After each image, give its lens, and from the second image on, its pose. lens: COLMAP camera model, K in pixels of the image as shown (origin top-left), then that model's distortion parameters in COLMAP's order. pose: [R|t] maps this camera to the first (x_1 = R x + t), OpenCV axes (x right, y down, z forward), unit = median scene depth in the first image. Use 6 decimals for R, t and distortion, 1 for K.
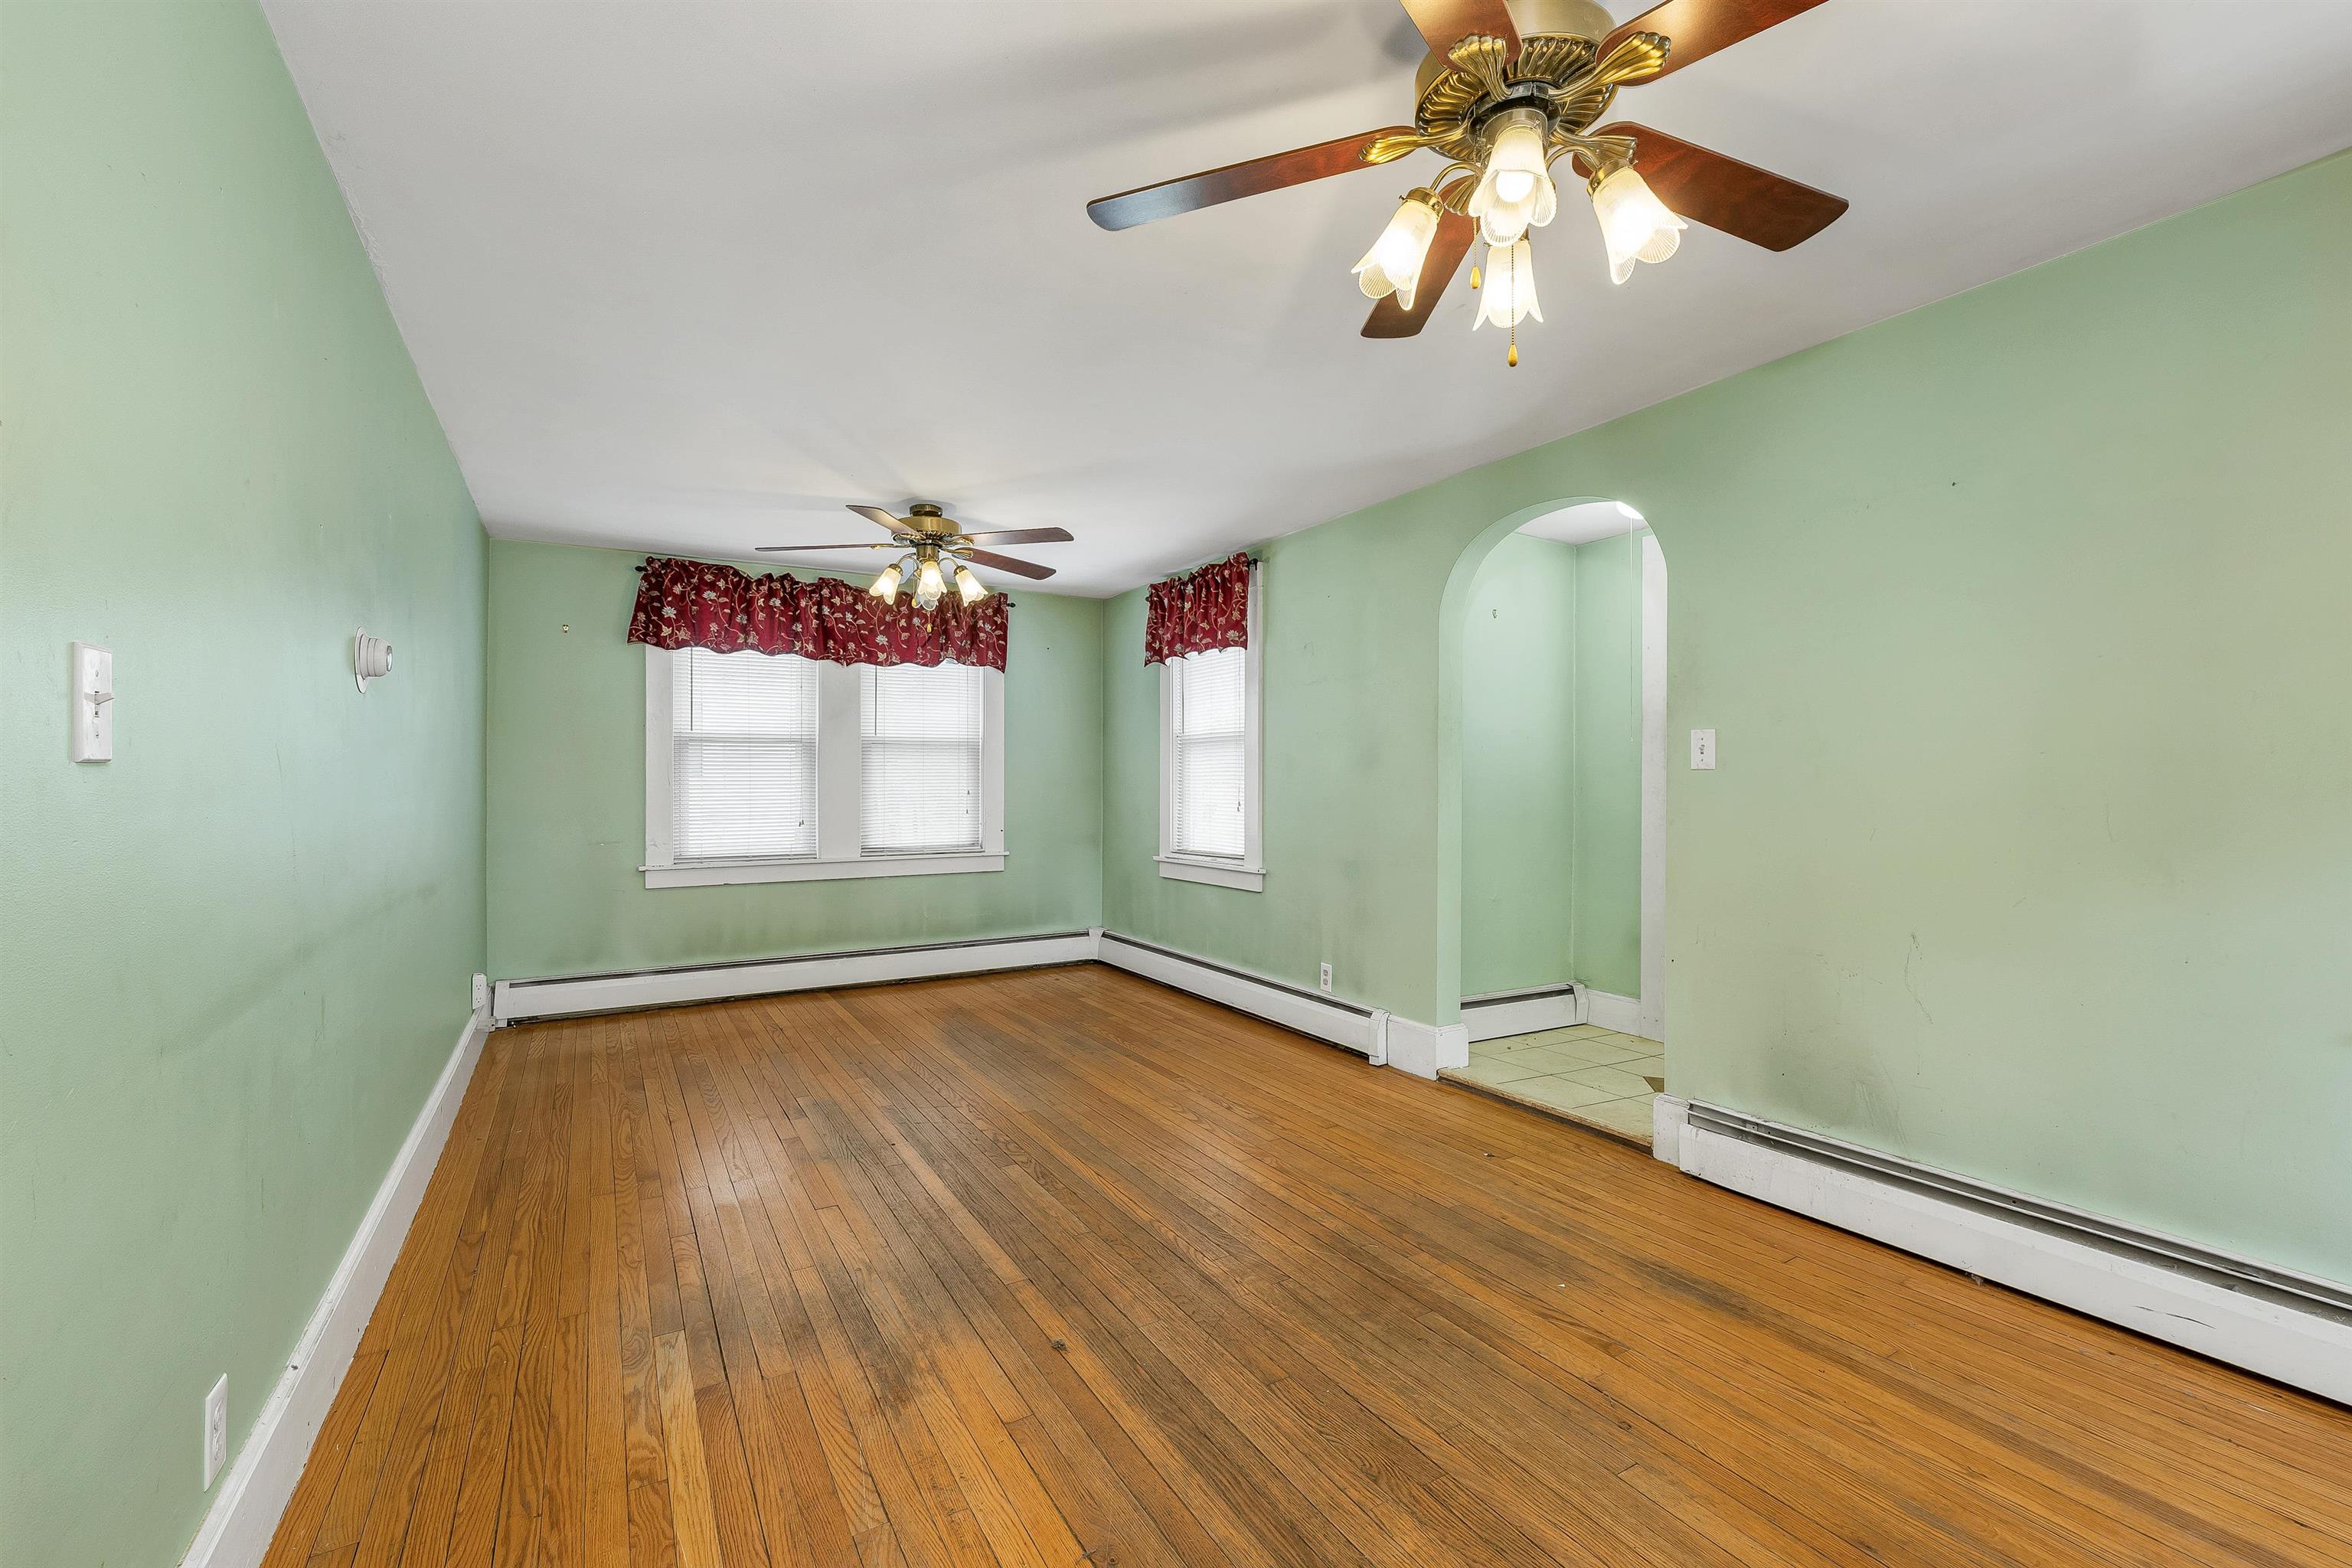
lens RADIAL K [[984.9, 0, 1207.6], [0, 984.9, 795.6], [0, 0, 1]] dist [0.000438, 0.000095]
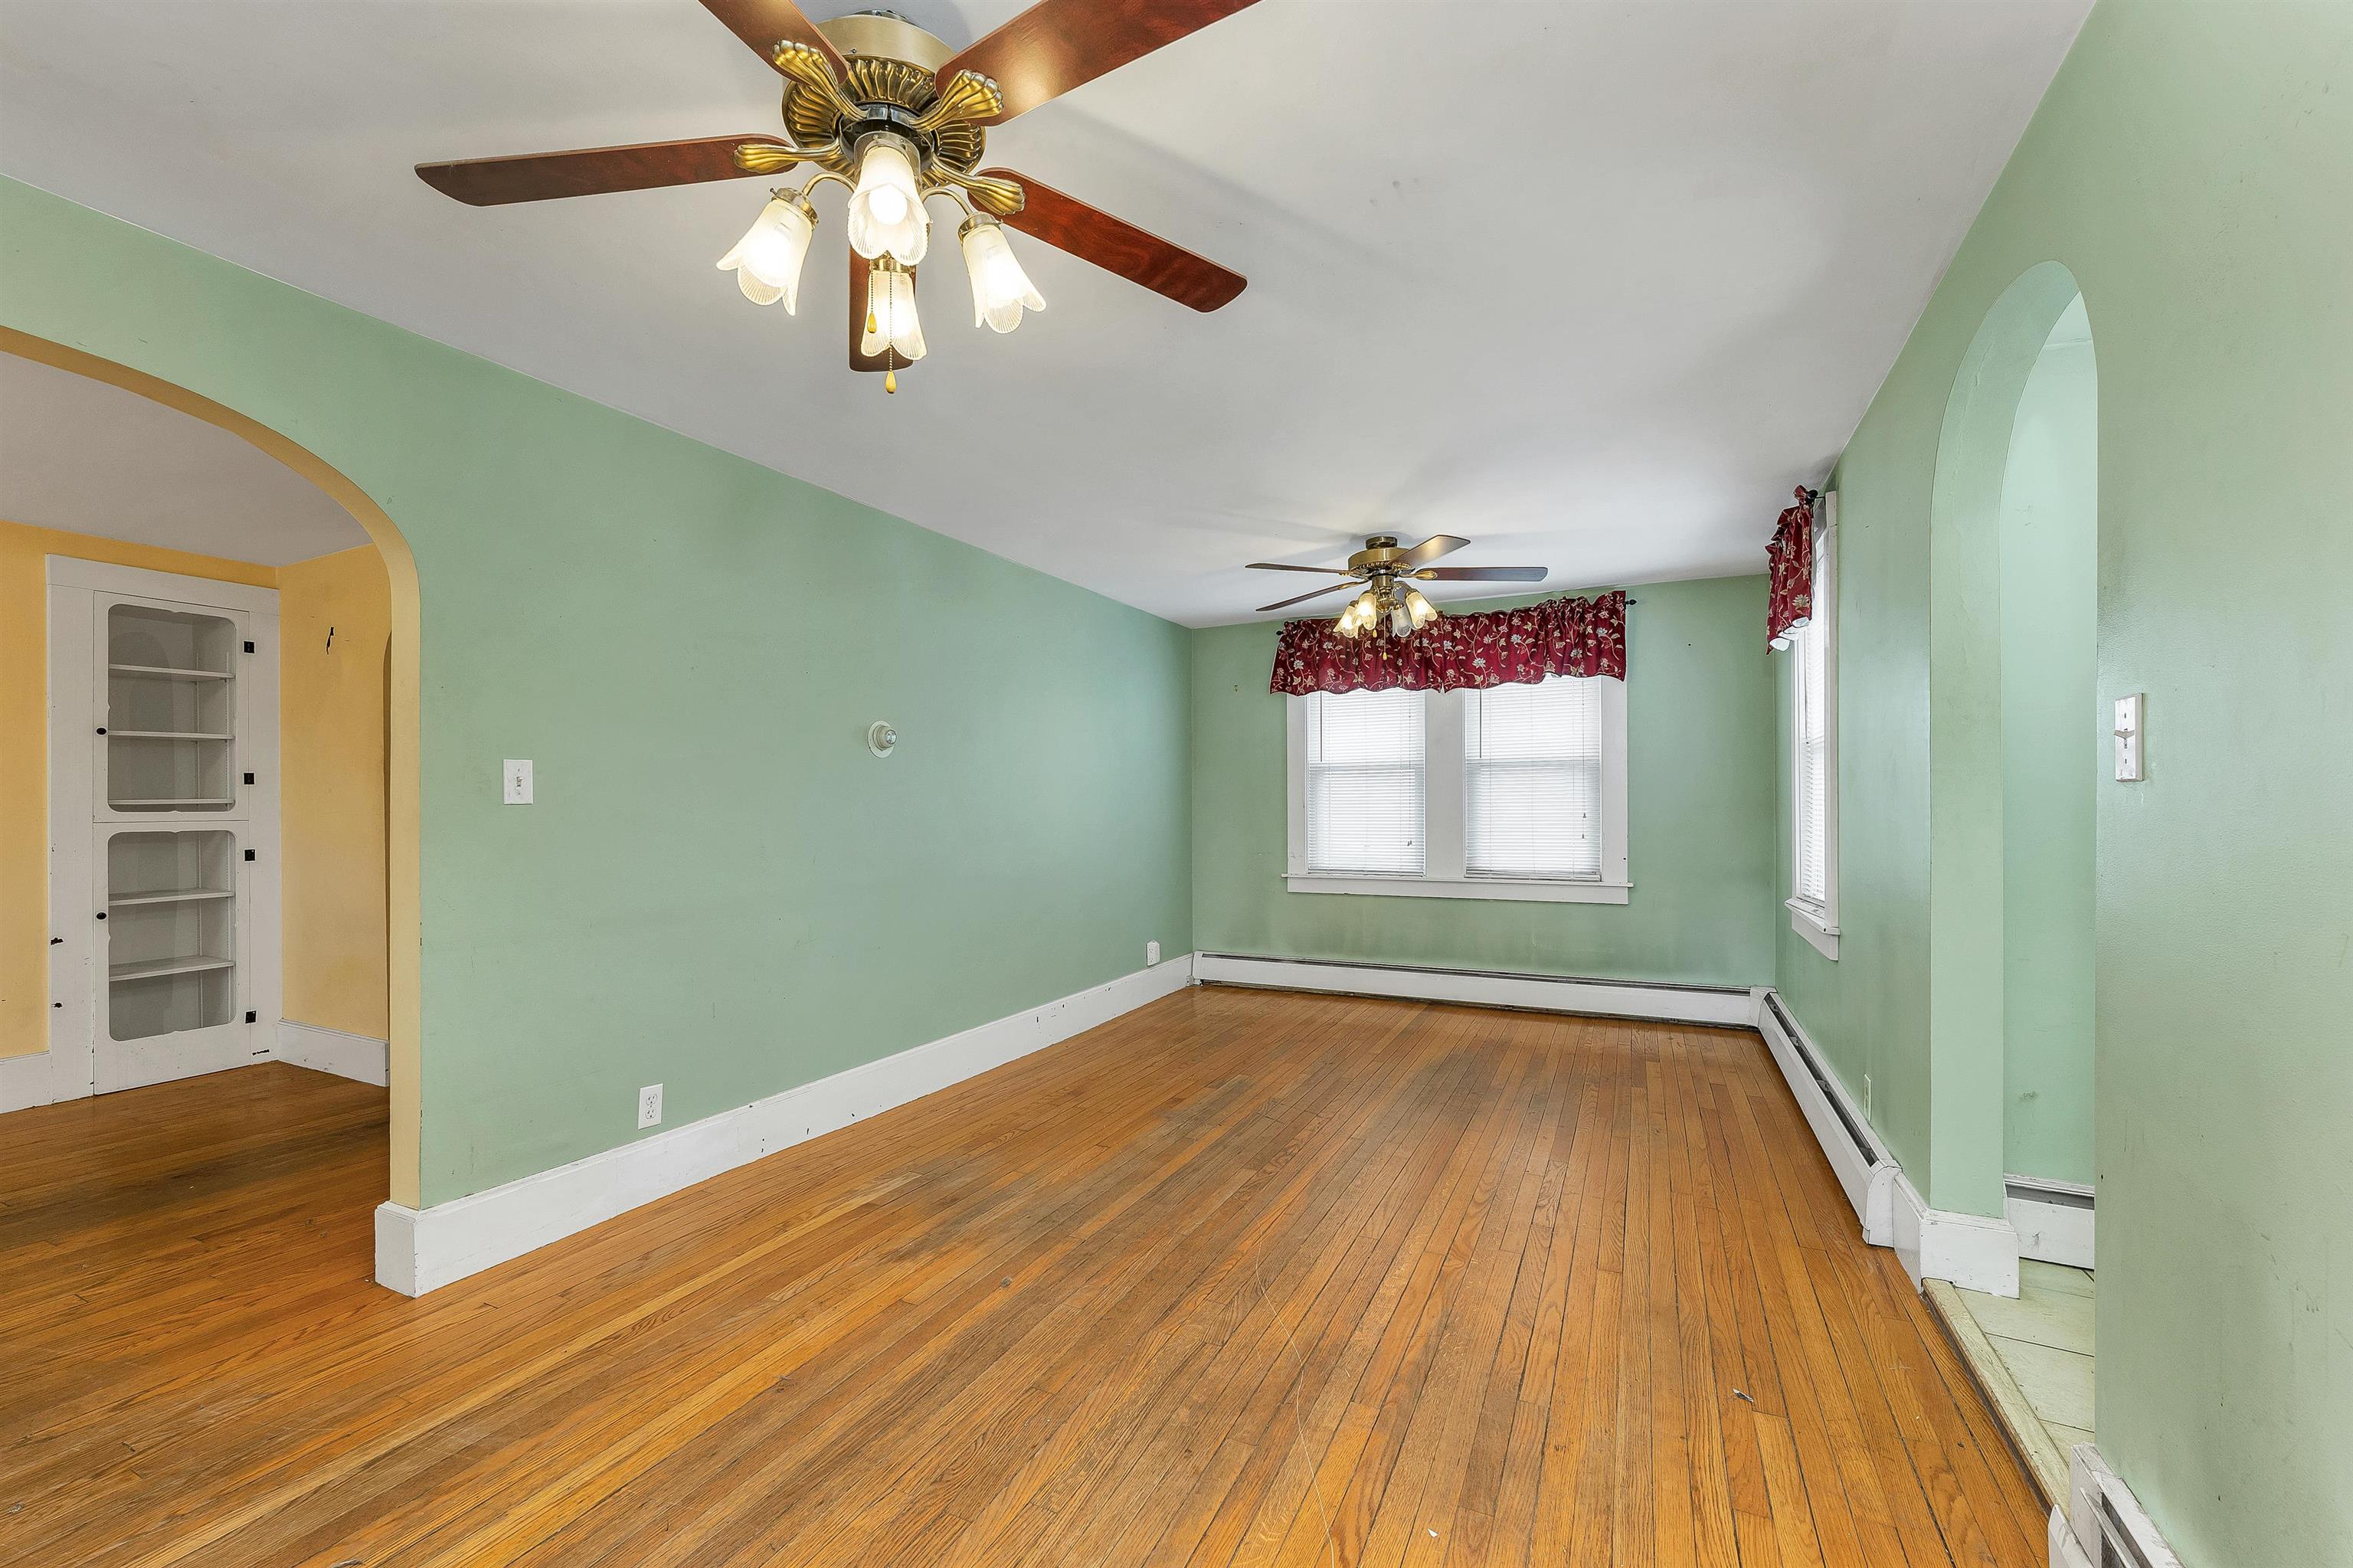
lens RADIAL K [[992.0, 0, 1167.0], [0, 992.0, 808.6], [0, 0, 1]] dist [-0.000744, 0.000303]
pose [[0.528234, 0.001361, -0.849098, 0.383310], [-0.007591, 0.999966, -0.003119, -0.004273], [0.849065, 0.008093, 0.528227, 0.210273]]
